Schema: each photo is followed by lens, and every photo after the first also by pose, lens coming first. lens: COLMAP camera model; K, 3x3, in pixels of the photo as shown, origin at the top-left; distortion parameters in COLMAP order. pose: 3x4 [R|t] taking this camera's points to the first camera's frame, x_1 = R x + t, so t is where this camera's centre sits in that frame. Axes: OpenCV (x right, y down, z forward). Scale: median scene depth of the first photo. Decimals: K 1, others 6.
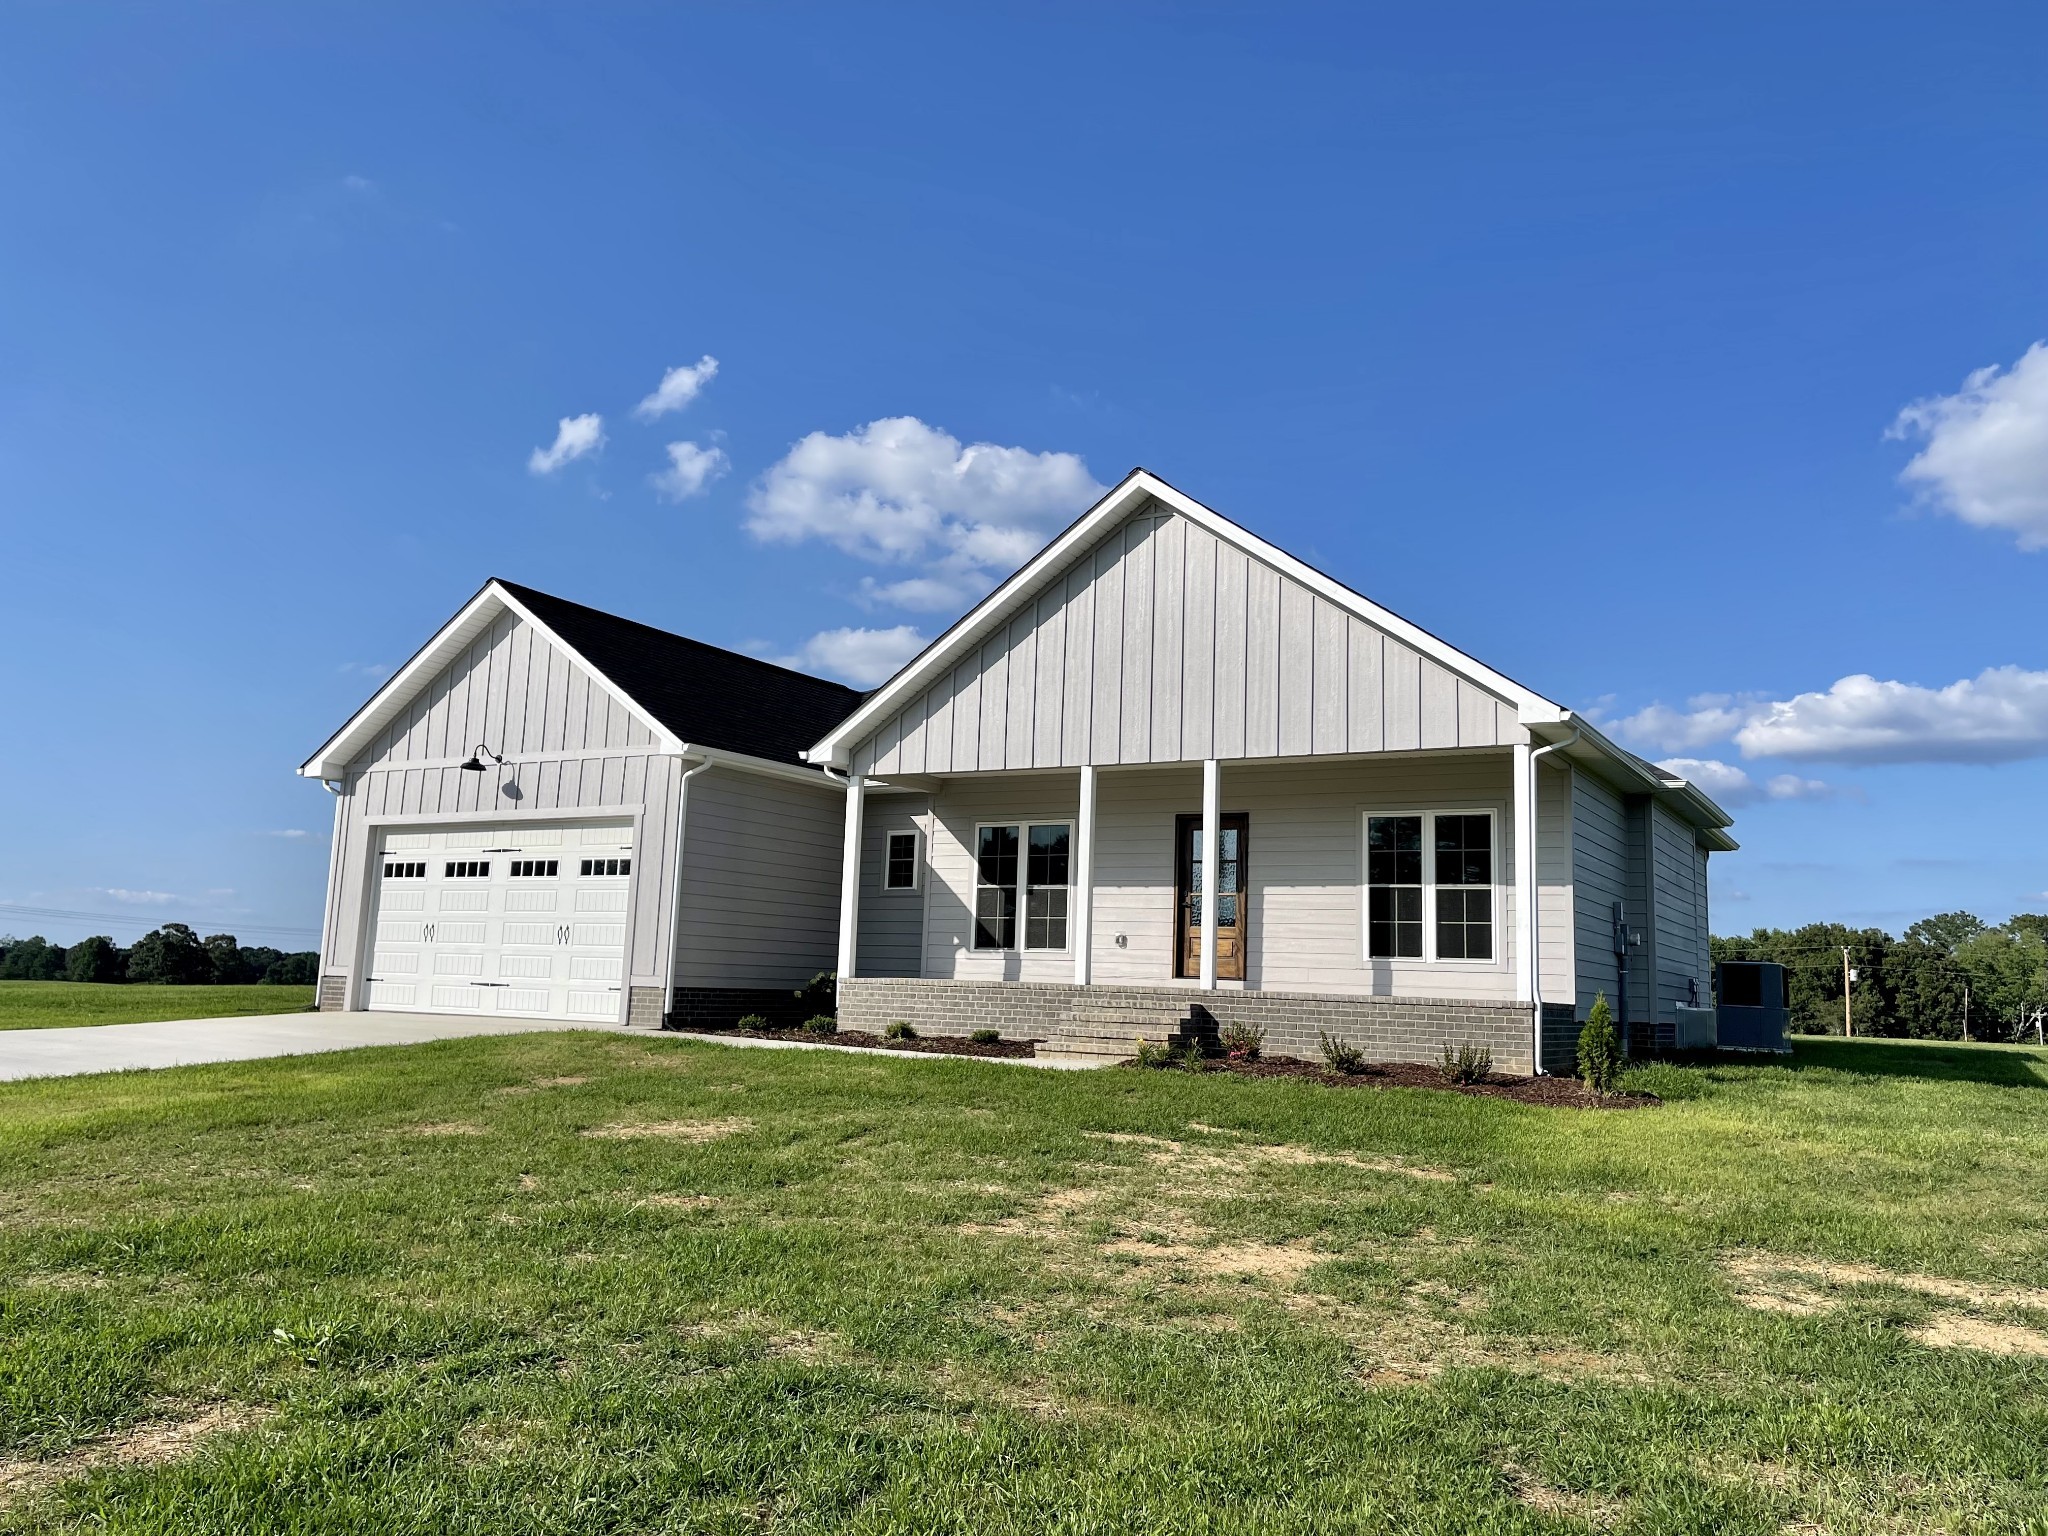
lens RADIAL K [[1356.7, 0, 1113.5], [0, 1356.7, 813.2], [0, 0, 1]] dist [0.038671, -0.000975]
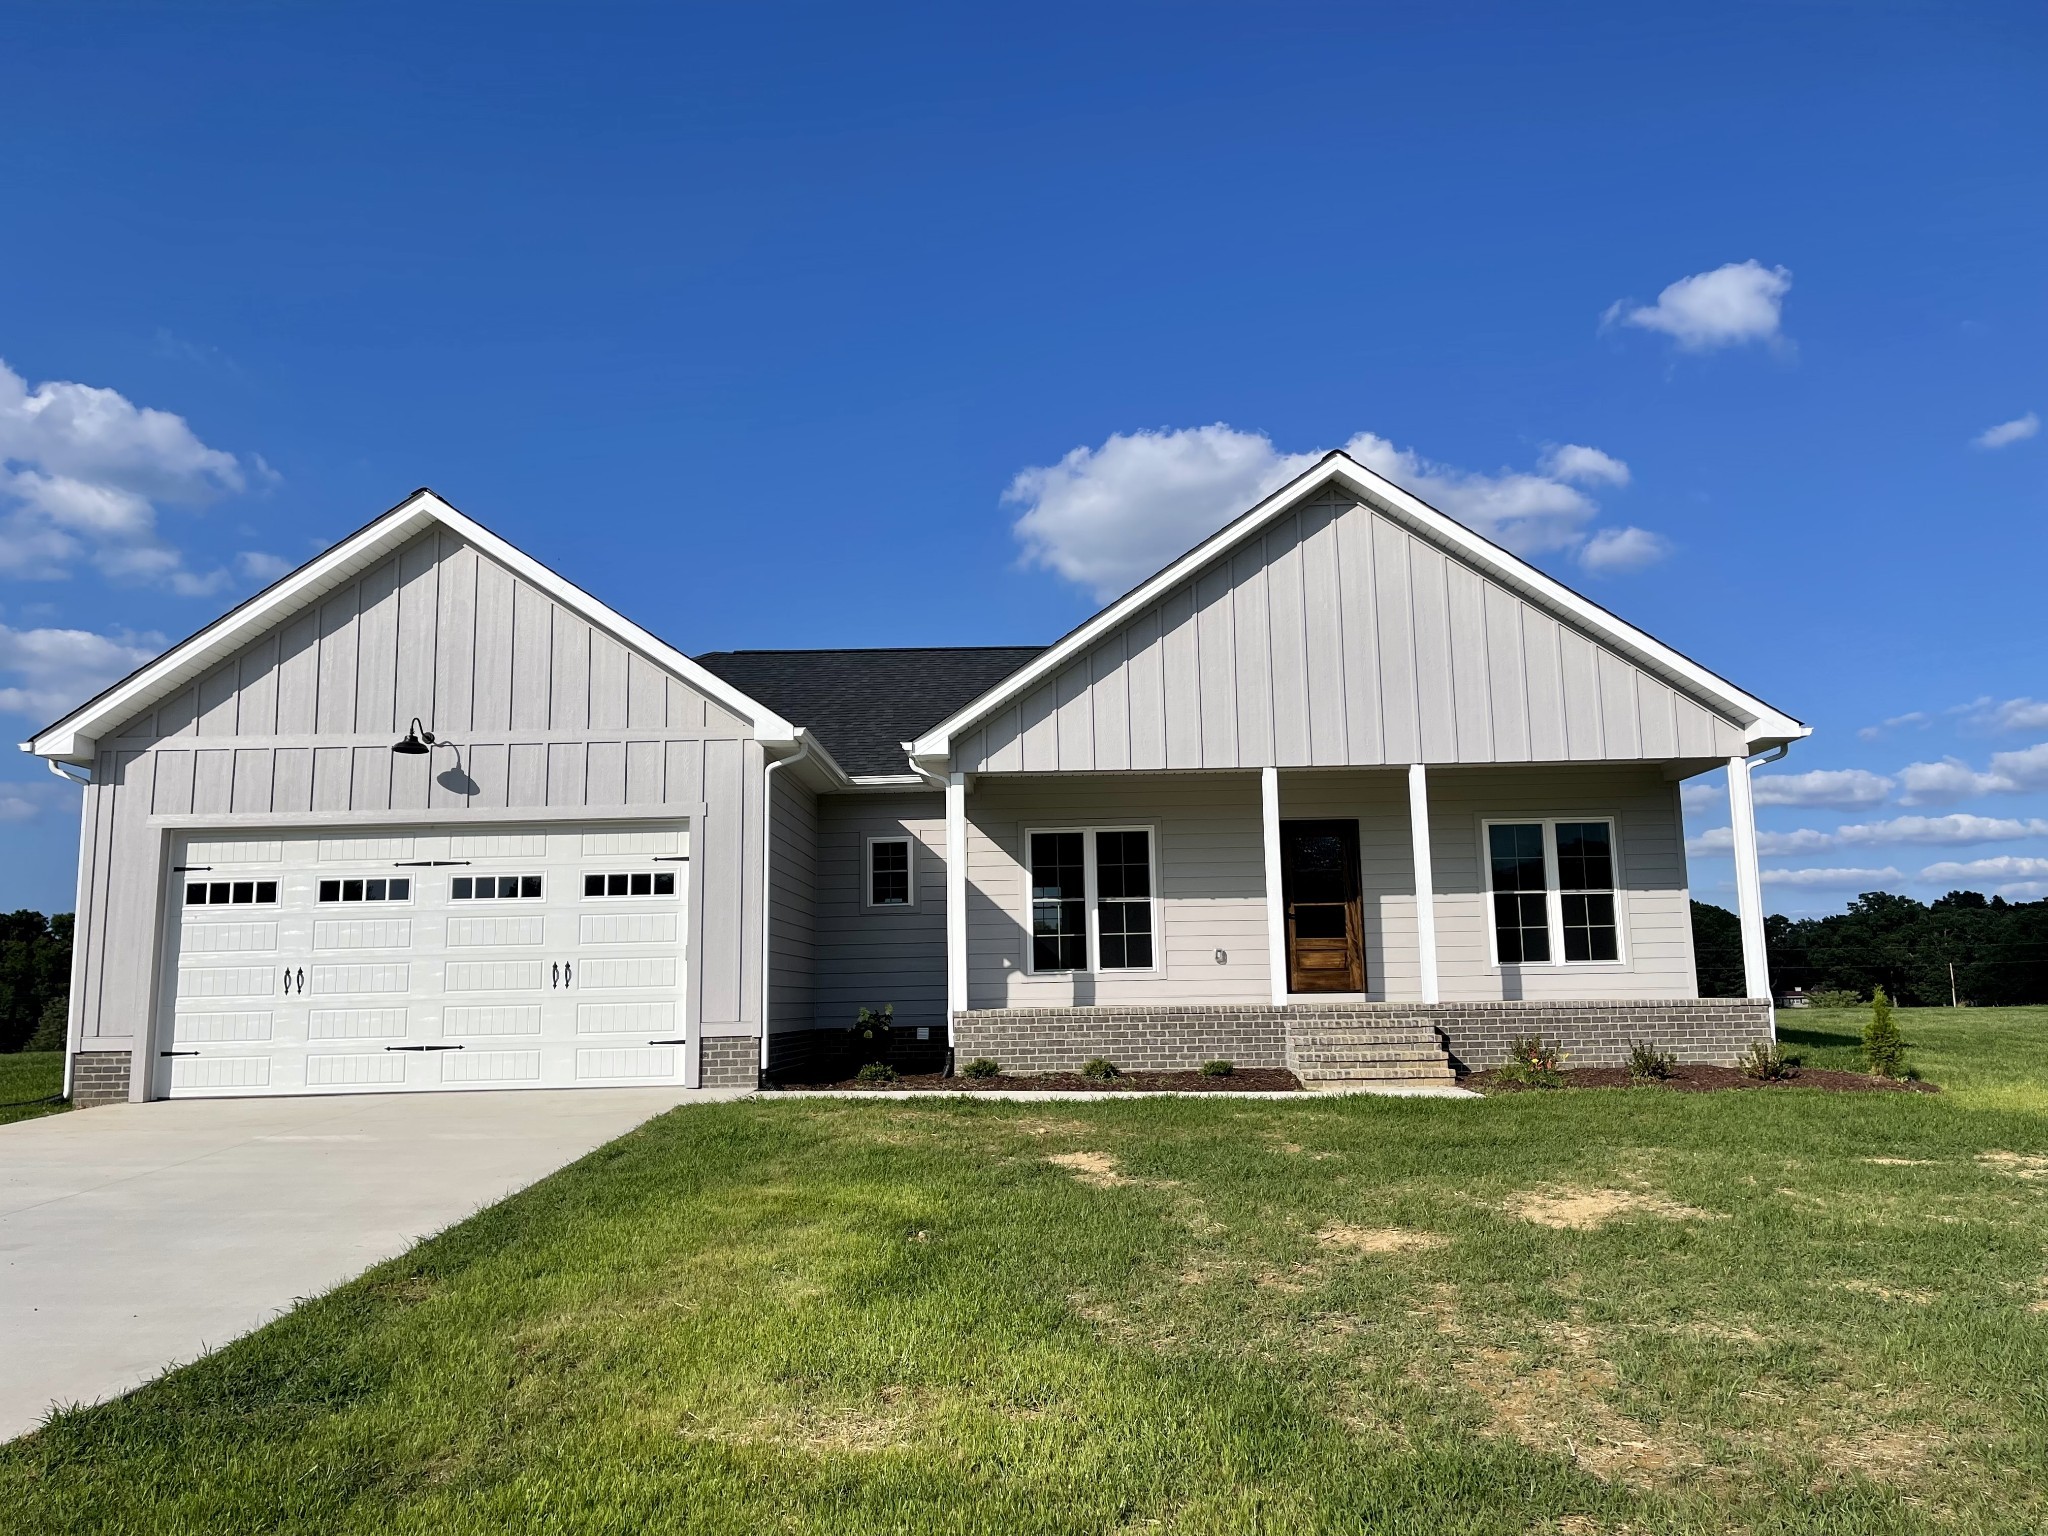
lens RADIAL K [[1356.7, 0, 1113.5], [0, 1356.7, 813.2], [0, 0, 1]] dist [0.038671, -0.000975]
pose [[0.900057, 0.009743, 0.435663, -0.458128], [-0.006667, 0.999941, -0.008590, 0.004445], [-0.435721, 0.004826, 0.900069, 0.190334]]
